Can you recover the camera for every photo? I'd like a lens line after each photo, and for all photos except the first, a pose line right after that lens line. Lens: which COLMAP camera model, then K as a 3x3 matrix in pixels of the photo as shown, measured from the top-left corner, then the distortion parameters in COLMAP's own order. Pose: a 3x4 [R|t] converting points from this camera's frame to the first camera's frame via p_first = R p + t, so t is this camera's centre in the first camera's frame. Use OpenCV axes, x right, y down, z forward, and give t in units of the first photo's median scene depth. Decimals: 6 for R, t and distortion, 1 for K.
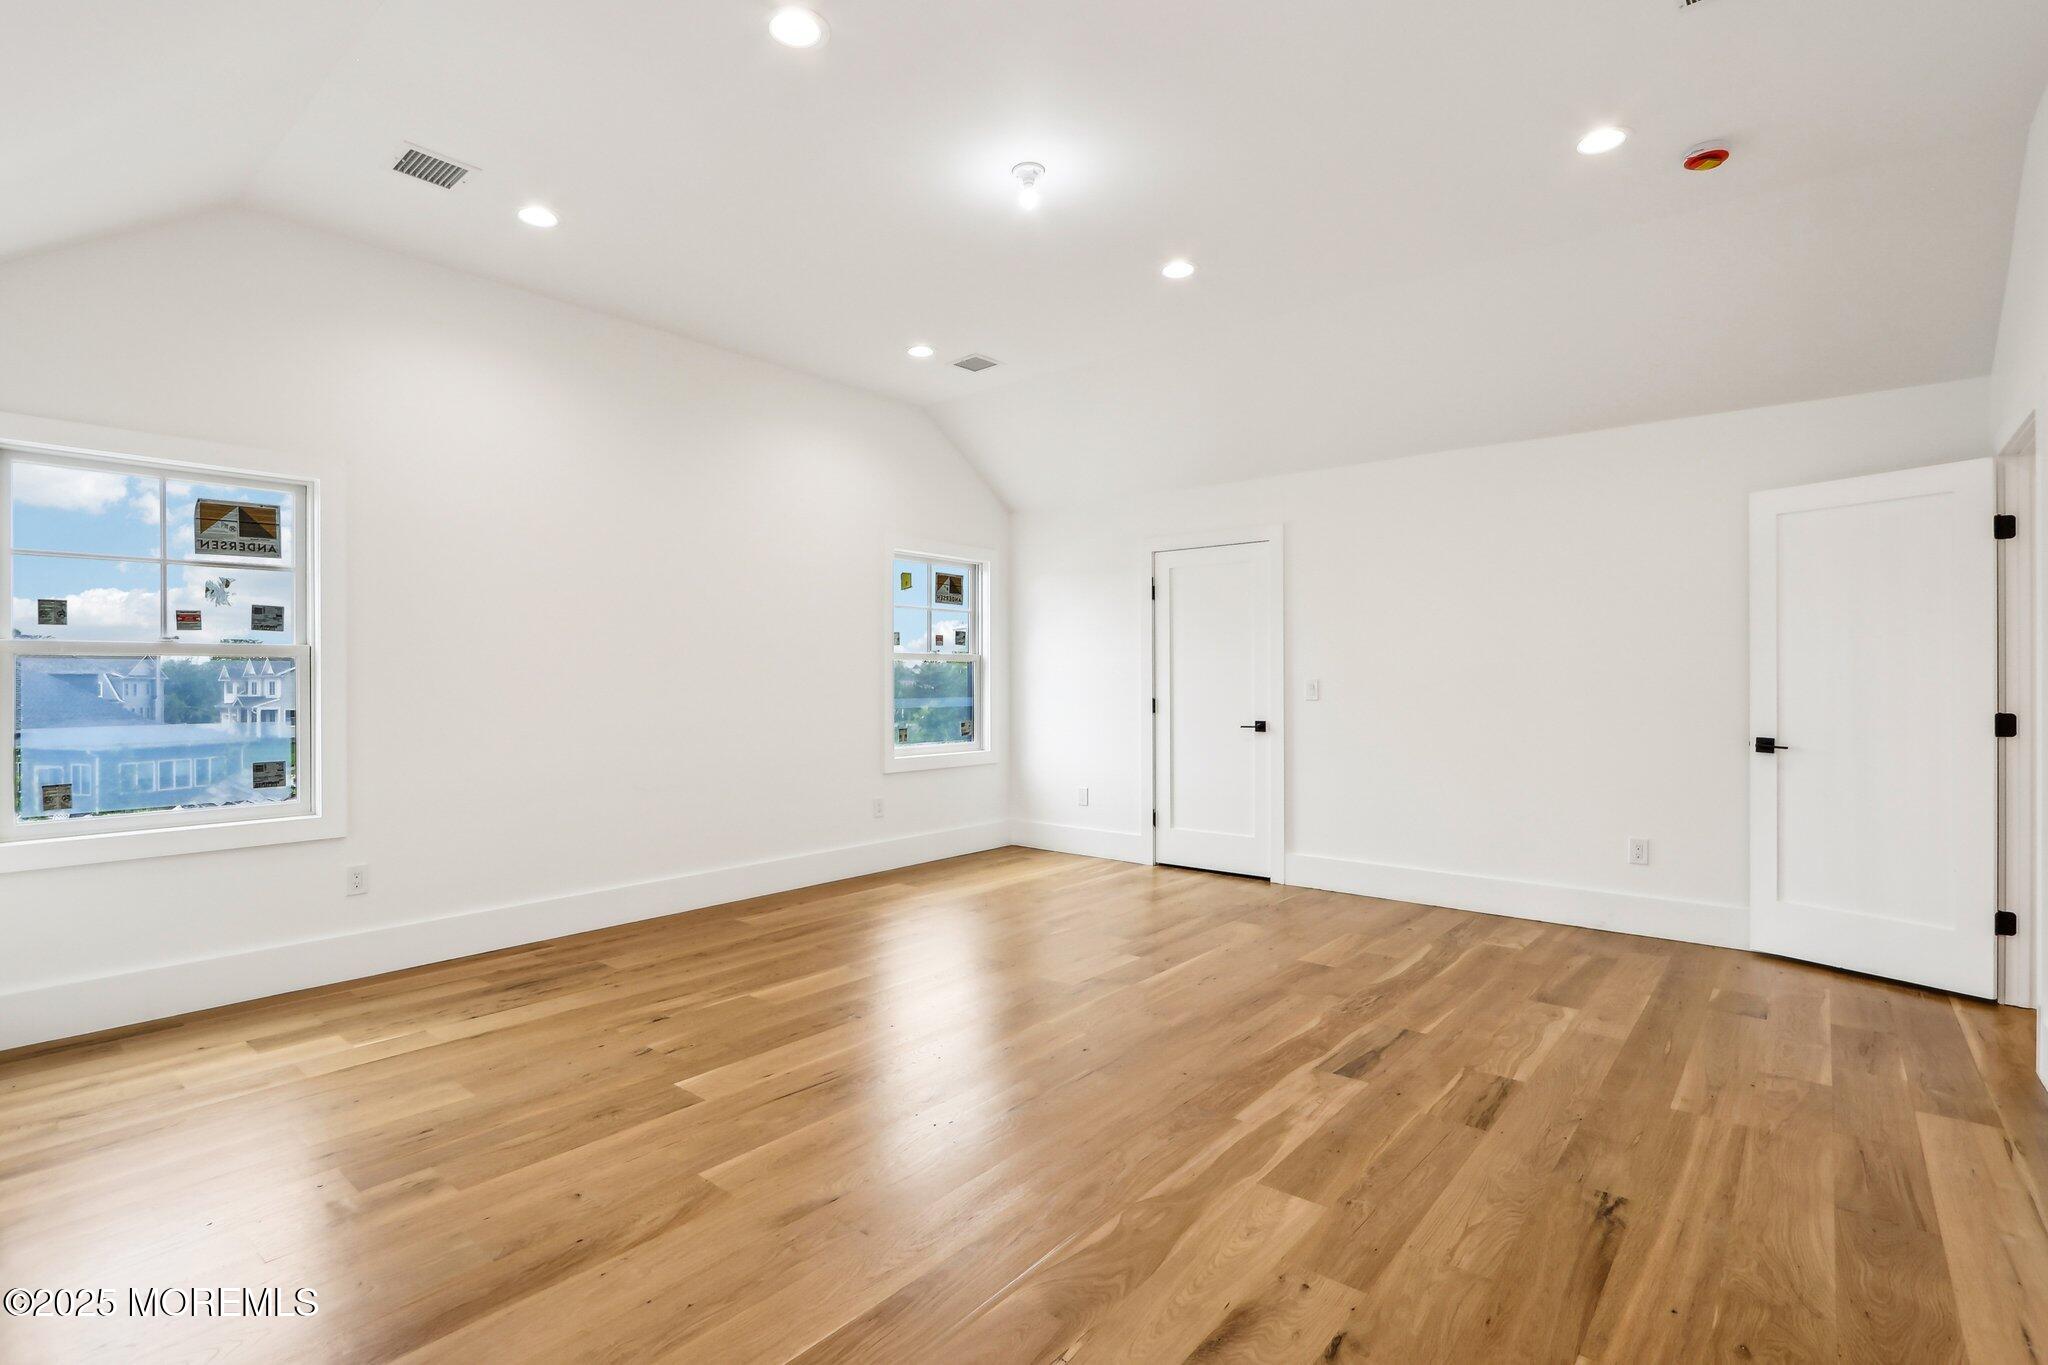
lens RADIAL K [[966.5, 0, 1025.9], [0, 966.5, 679.8], [0, 0, 1]] dist [-0.000071, 0.000012]
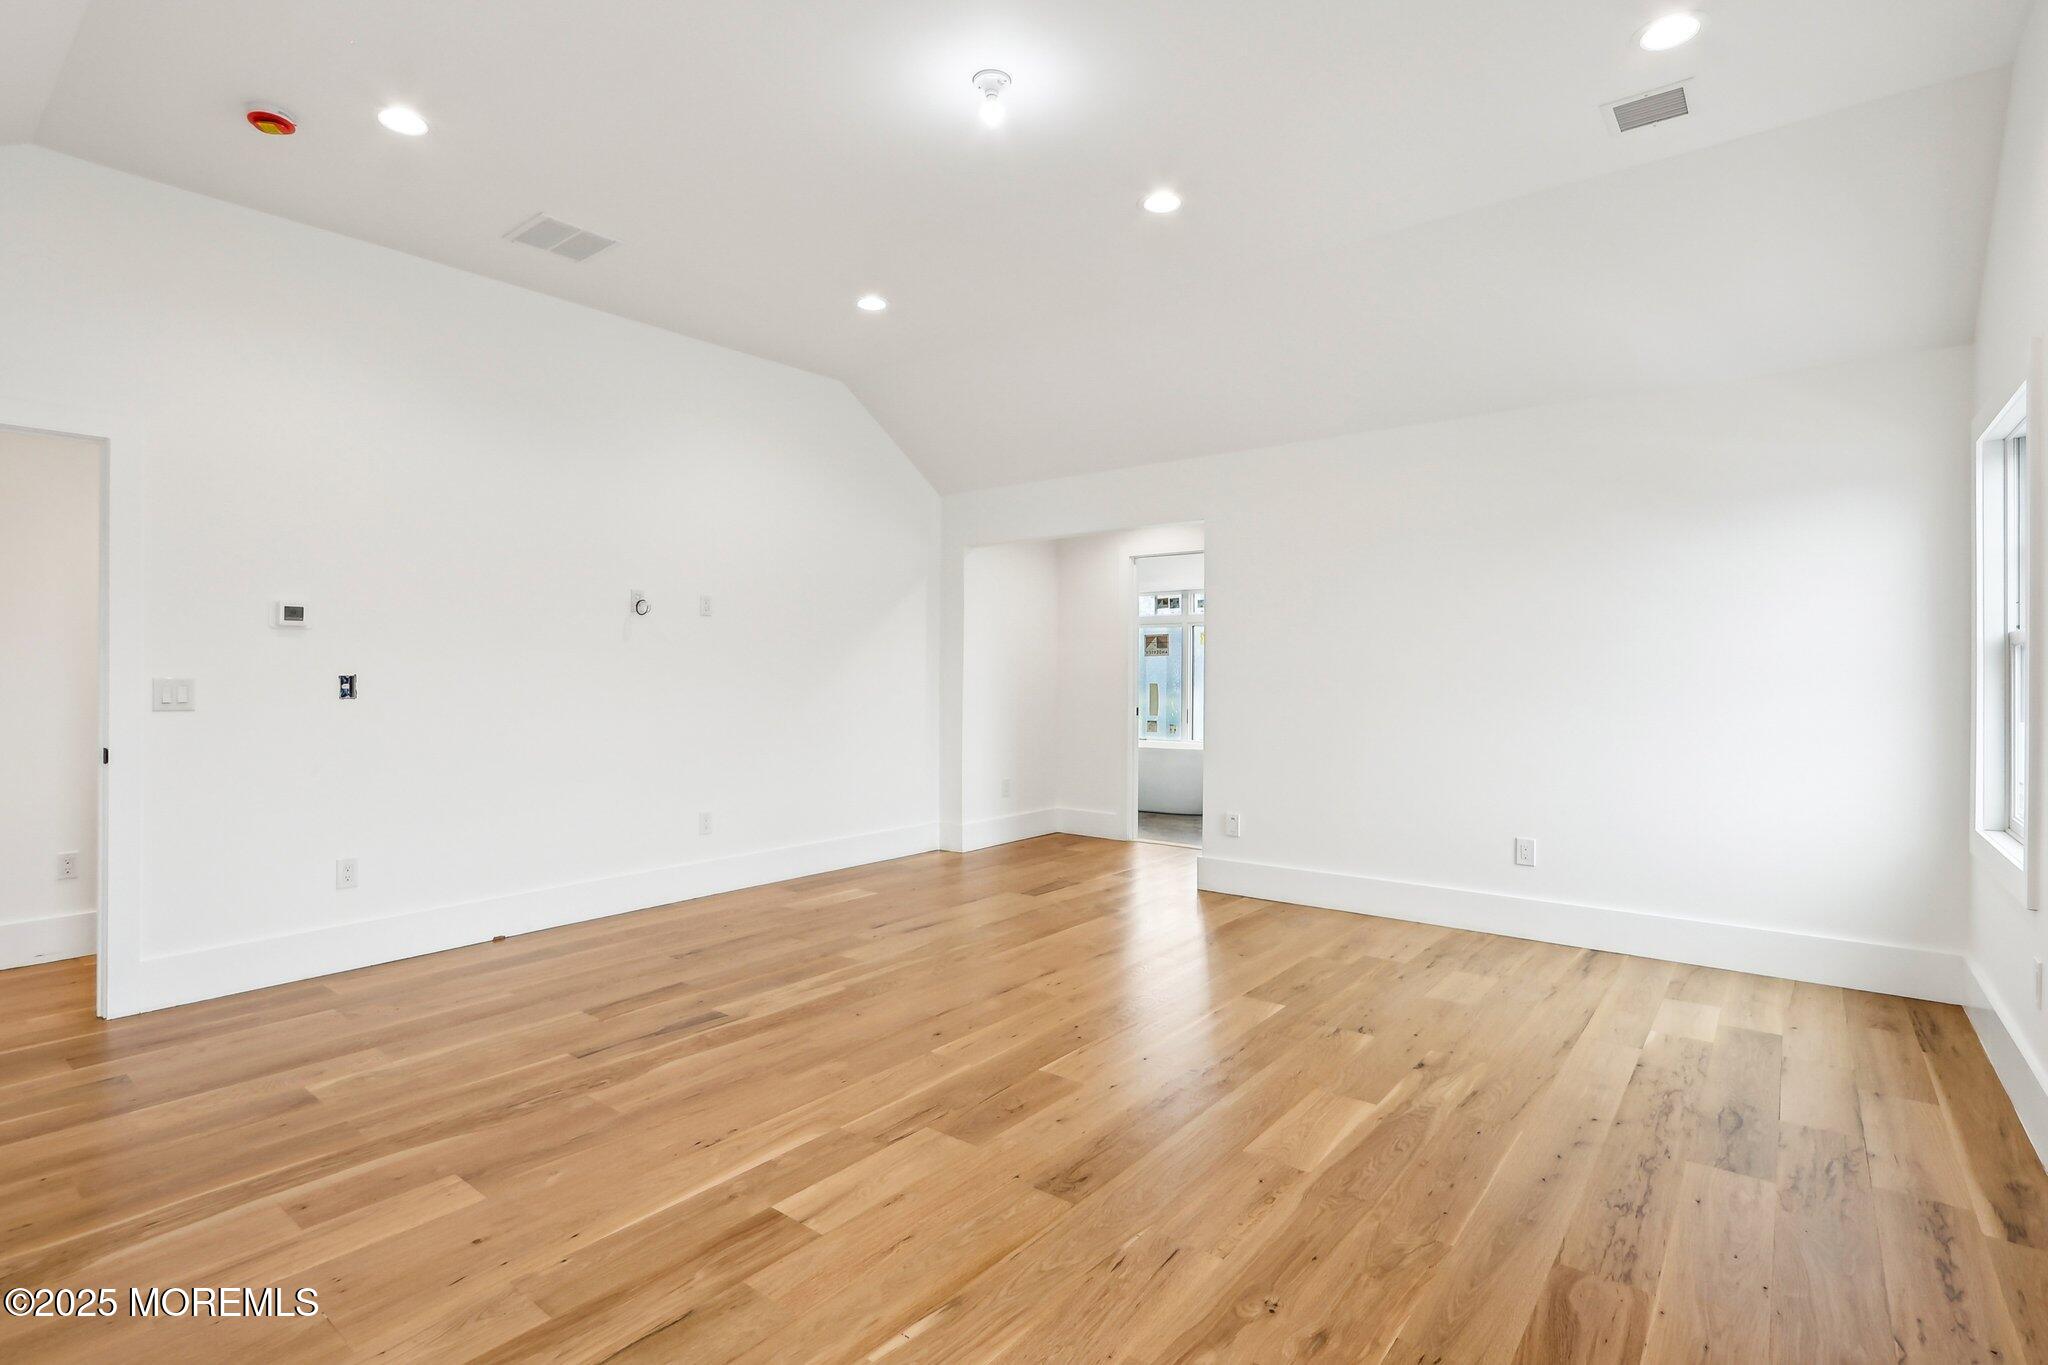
lens RADIAL K [[966.5, 0, 1022.4], [0, 966.5, 676.8], [0, 0, 1]] dist [-0.000071, 0.000012]
pose [[-0.999680, 0.001303, -0.025243, -0.002851], [0.001194, 0.999990, 0.004331, -0.000572], [0.025249, 0.004299, -0.999672, 1.993494]]
